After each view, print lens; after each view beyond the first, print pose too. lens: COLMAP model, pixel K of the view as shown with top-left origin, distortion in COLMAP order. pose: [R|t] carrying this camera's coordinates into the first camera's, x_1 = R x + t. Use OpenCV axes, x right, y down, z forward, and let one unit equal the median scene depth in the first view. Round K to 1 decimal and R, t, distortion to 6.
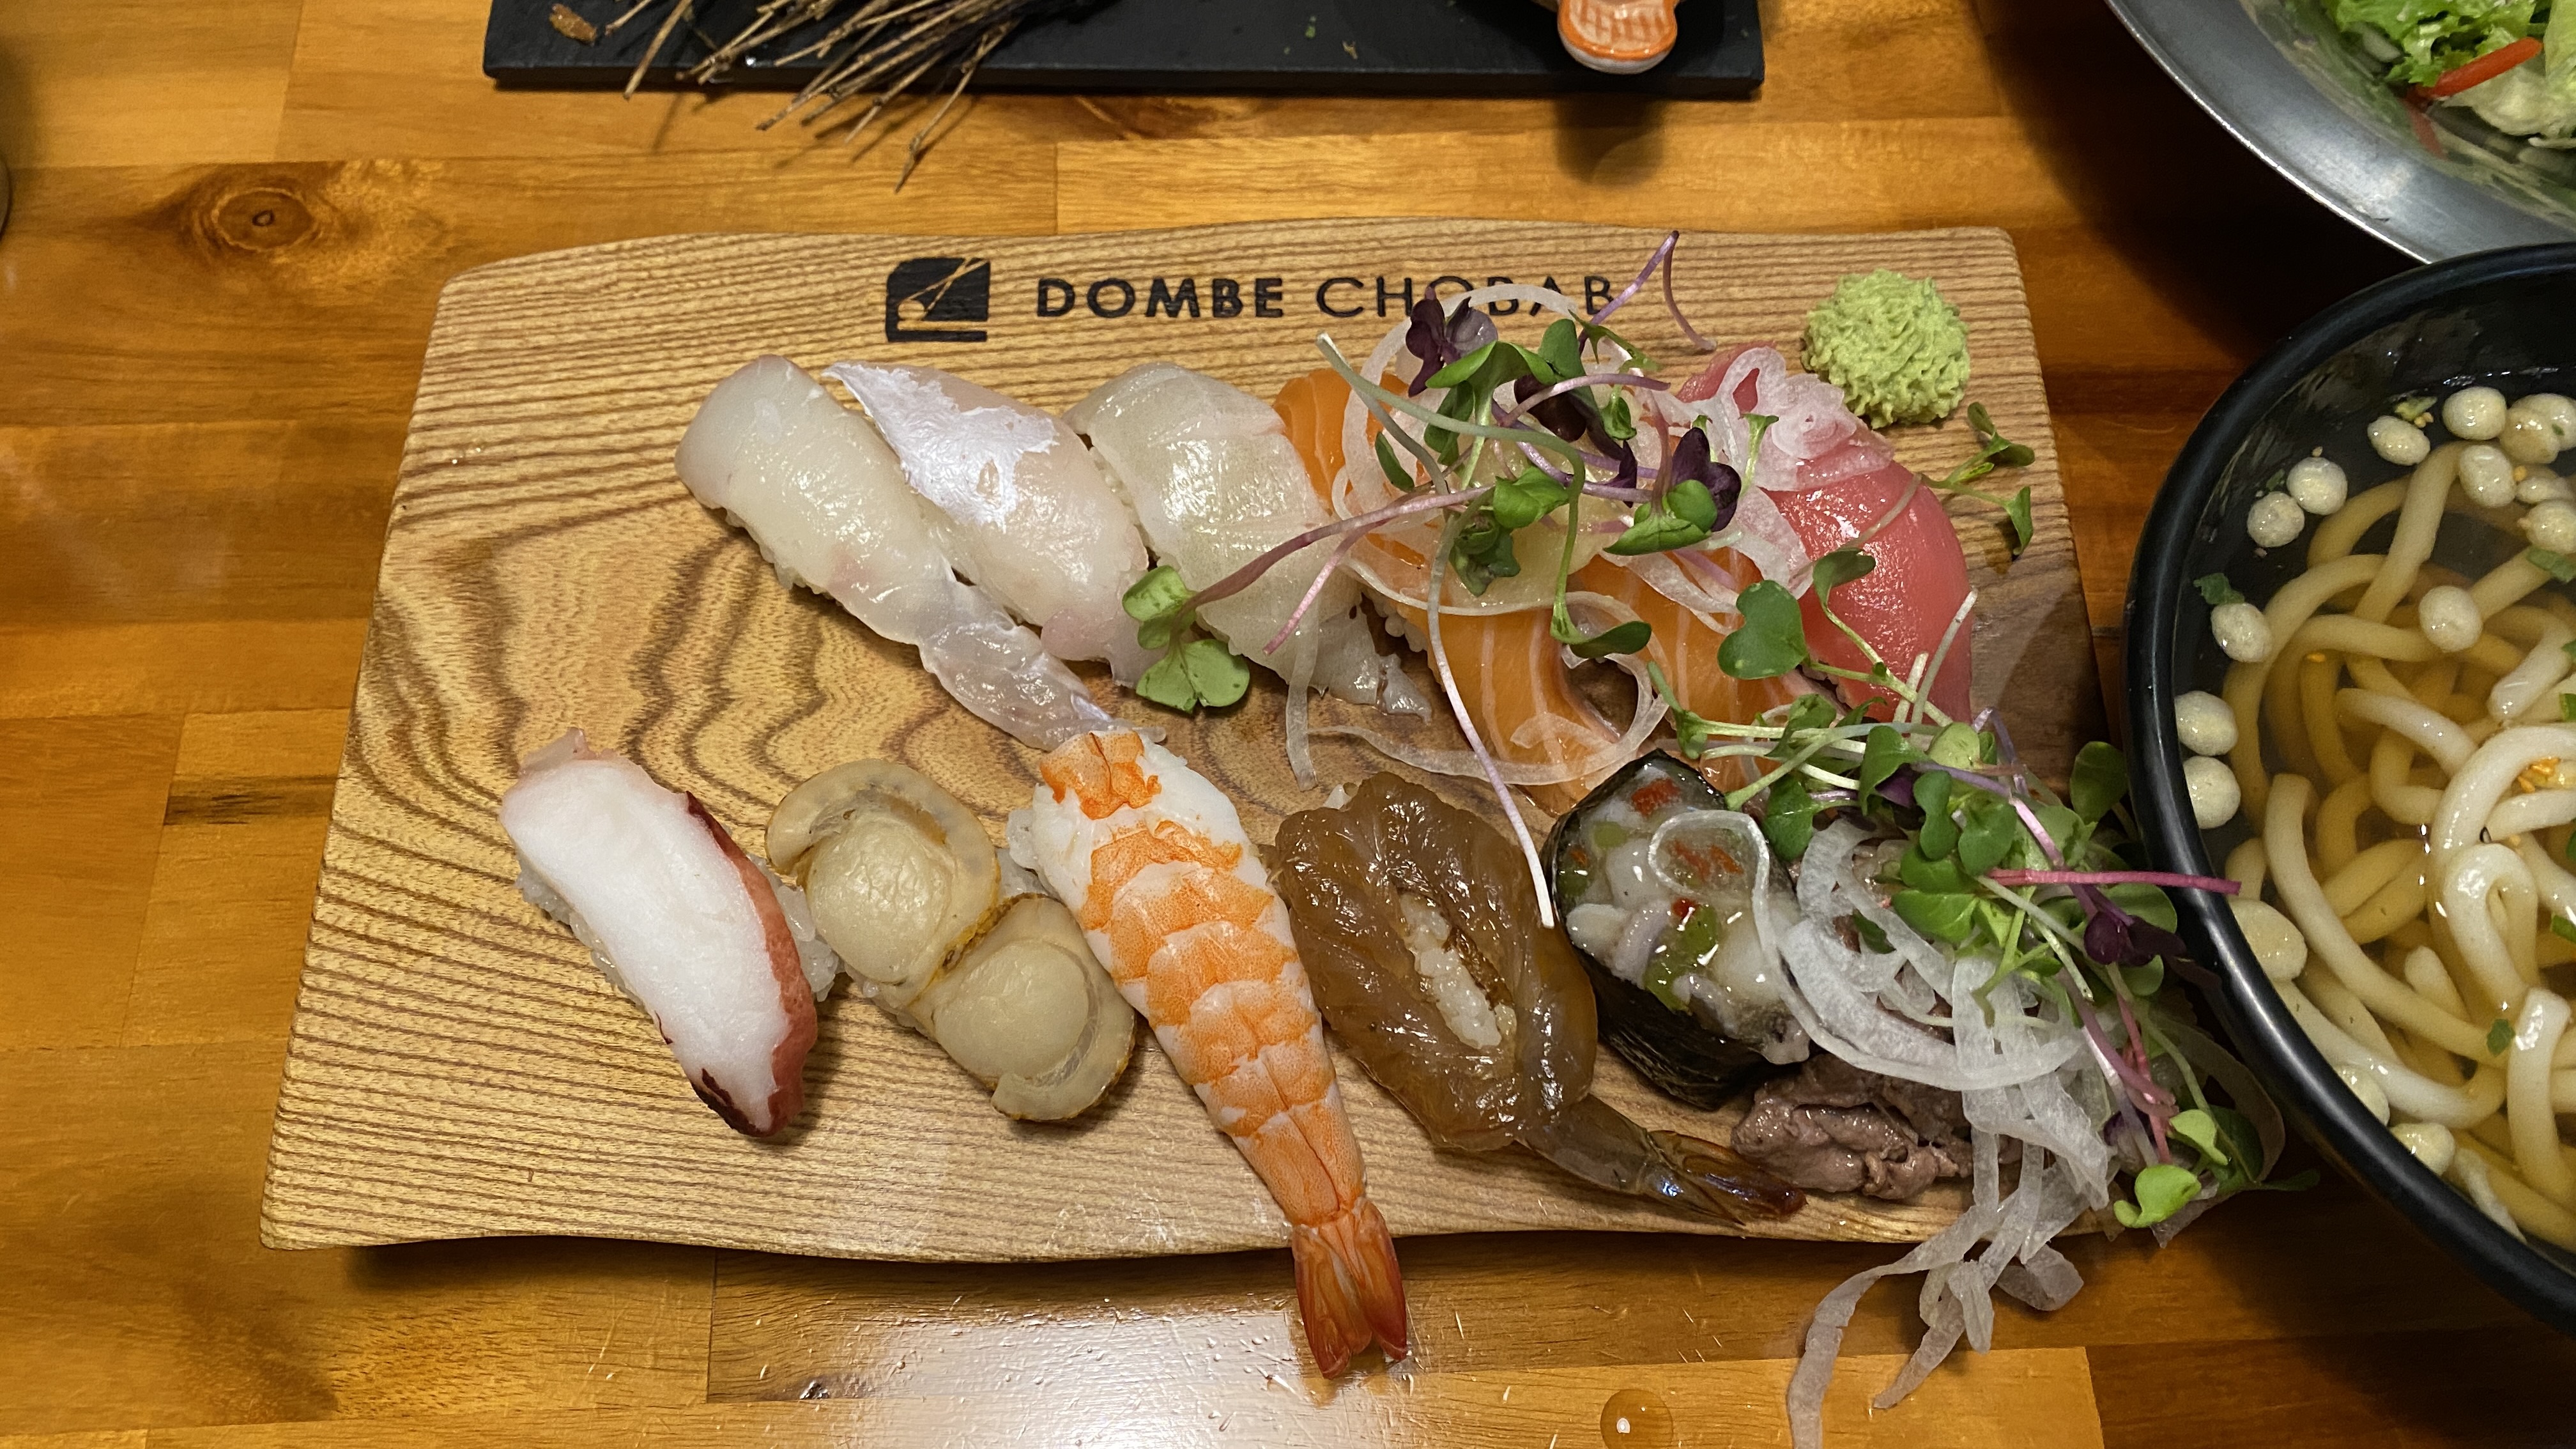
lens RADIAL K [[2010.0, 0, 1295.2], [0, 2010.0, 730.6], [0, 0, 1]] dist [0.048286, -0.061842]
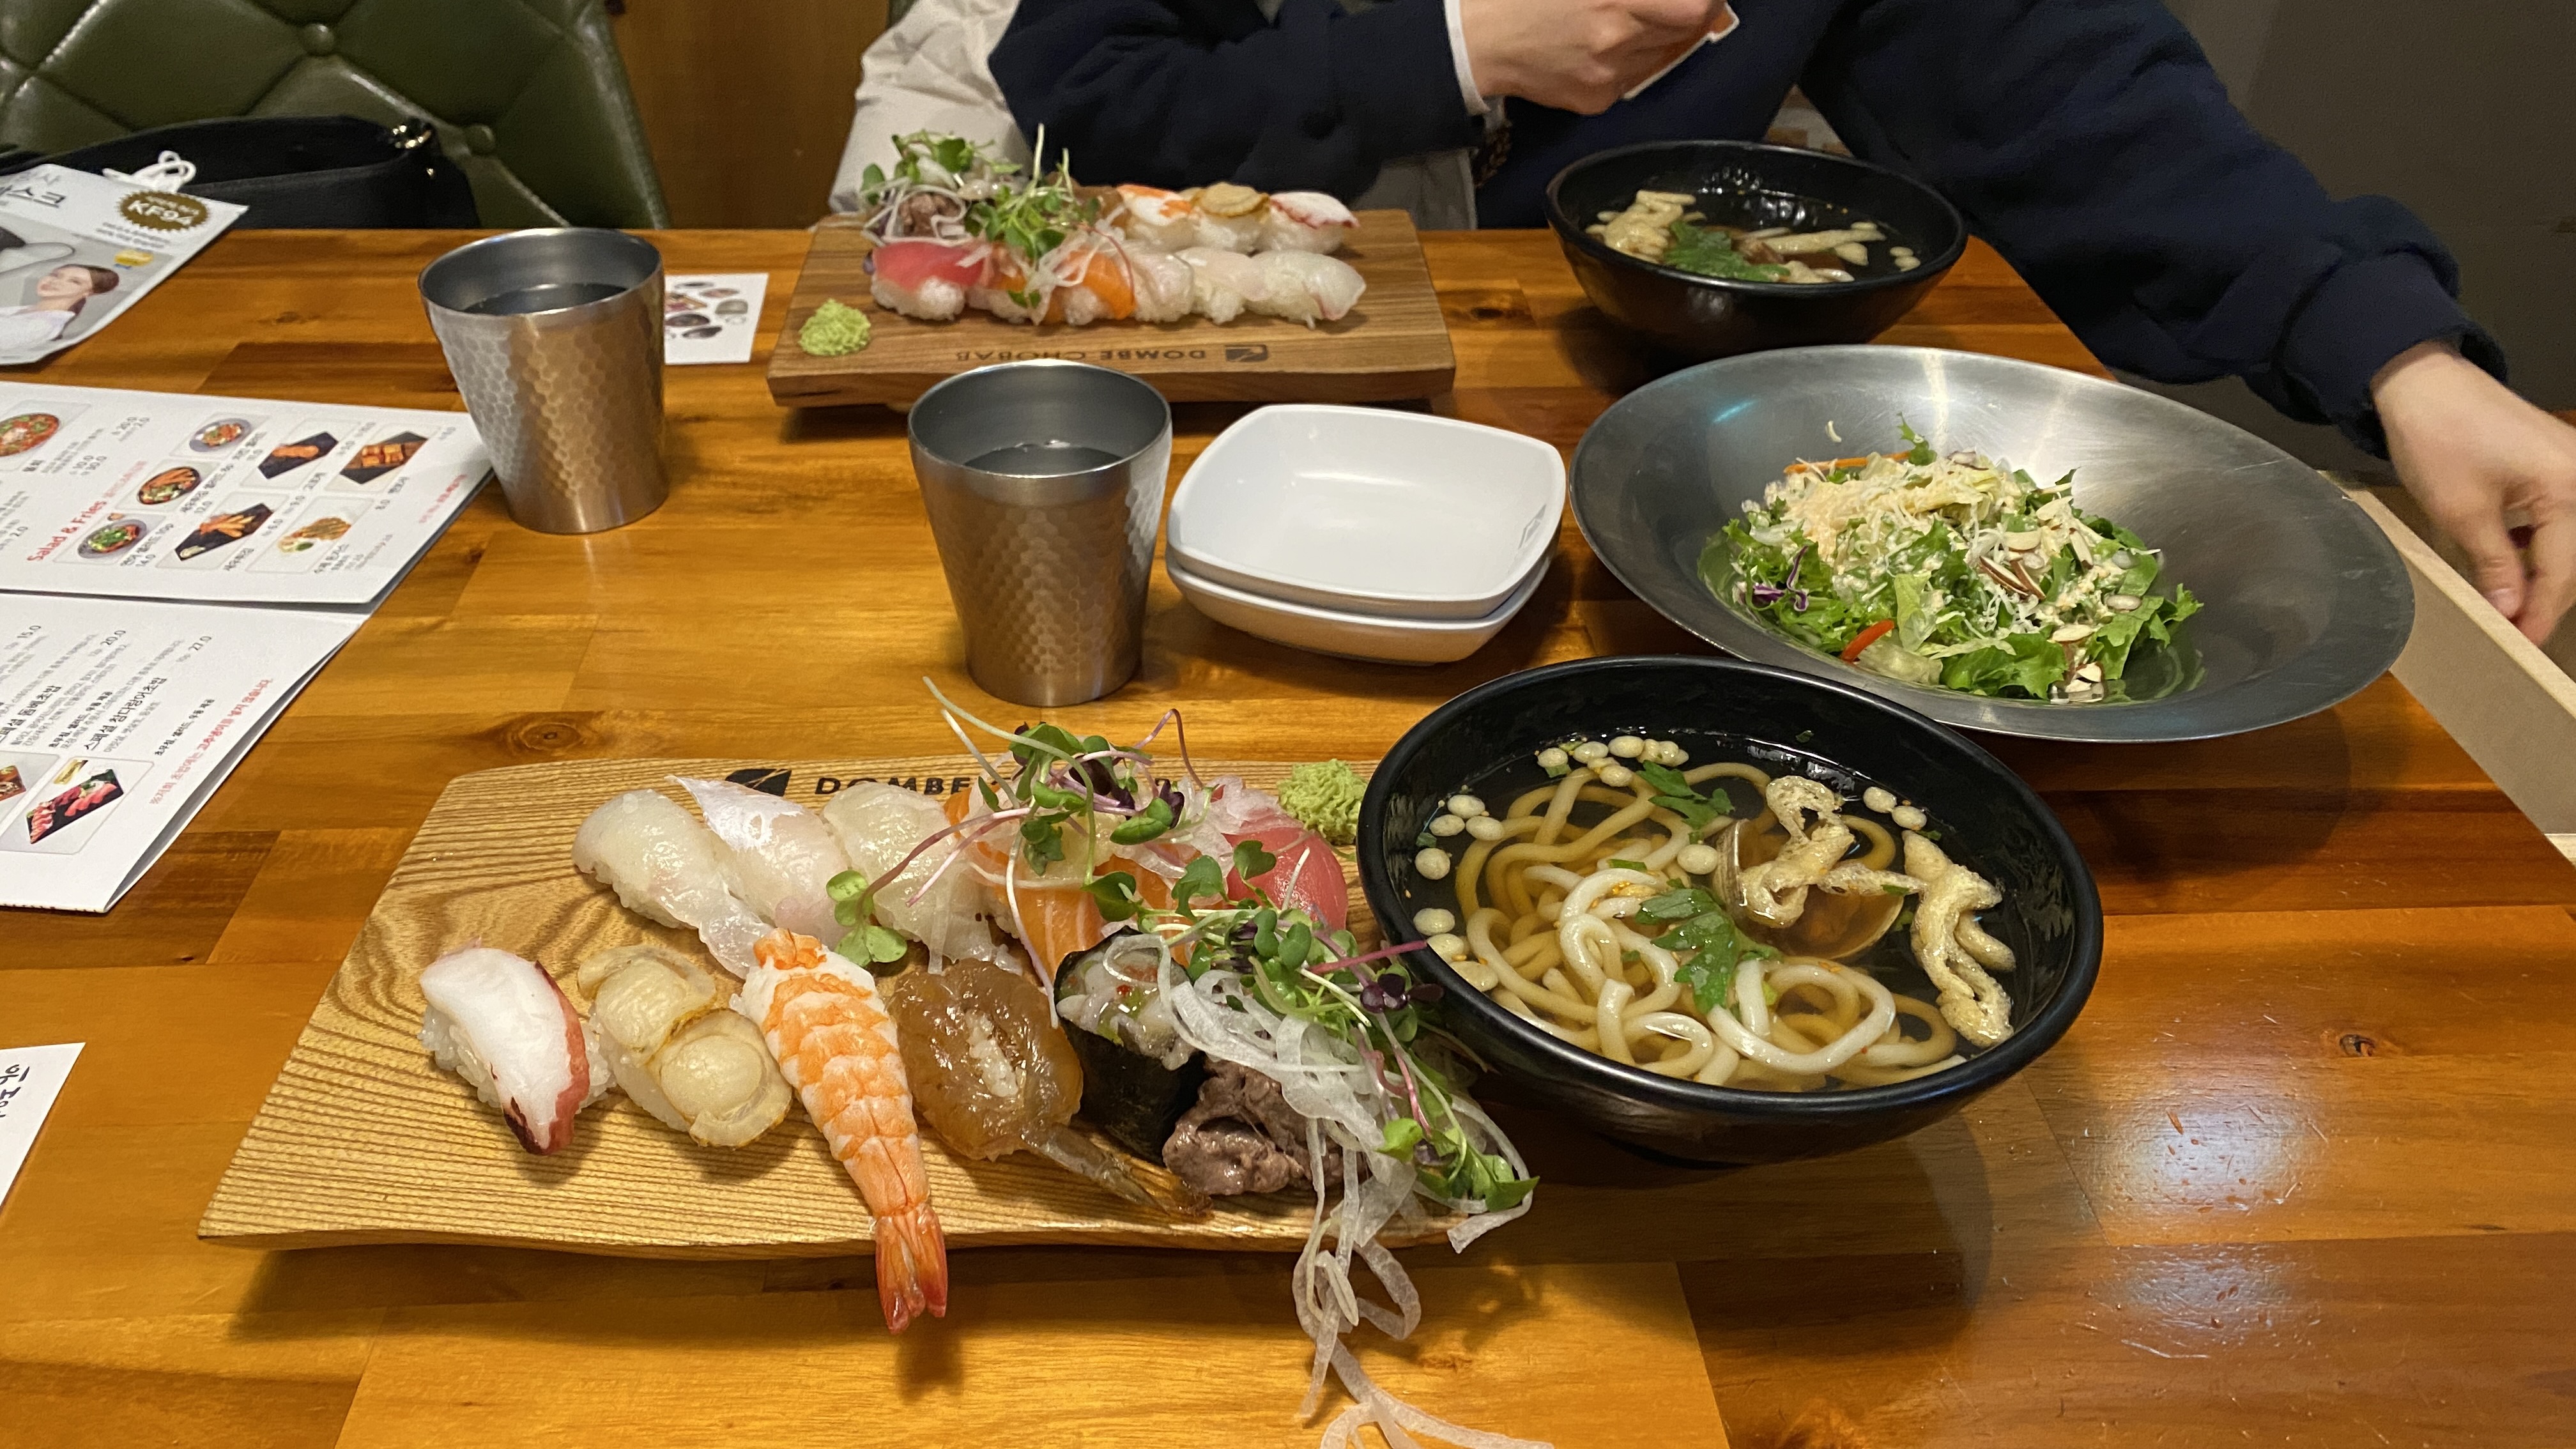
lens RADIAL K [[2010.0, 0, 1283.5], [0, 2010.0, 703.0], [0, 0, 1]] dist [0.048286, -0.061842]
pose [[0.999974, -0.003908, -0.005986, 0.298958], [0.000110, 0.845707, -0.533648, 0.688936], [0.007148, 0.533634, 0.845686, -0.469946]]
